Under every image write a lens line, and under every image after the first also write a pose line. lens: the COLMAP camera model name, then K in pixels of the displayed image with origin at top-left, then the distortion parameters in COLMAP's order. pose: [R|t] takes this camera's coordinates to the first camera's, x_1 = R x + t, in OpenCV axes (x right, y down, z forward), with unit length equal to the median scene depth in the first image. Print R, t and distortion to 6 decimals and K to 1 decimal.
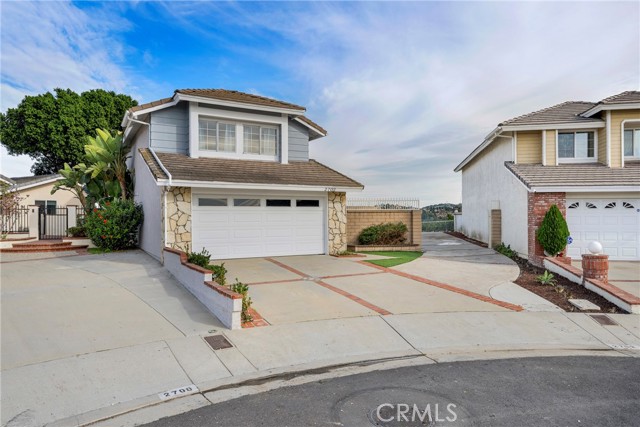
lens RADIAL K [[431.2, 0, 316.0], [0, 431.2, 215.3], [0, 0, 1]] dist [-0.006653, -0.000083]
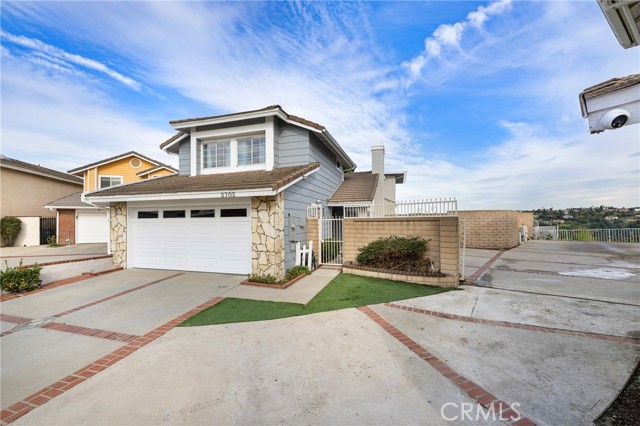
lens RADIAL K [[257.1, 0, 317.1], [0, 257.1, 220.0], [0, 0, 1]] dist [0.002781, -0.000132]
pose [[0.690787, -0.001195, -0.723057, 0.449062], [0.009193, 0.999932, 0.007131, -0.015608], [0.723000, -0.011573, 0.690751, 0.749826]]
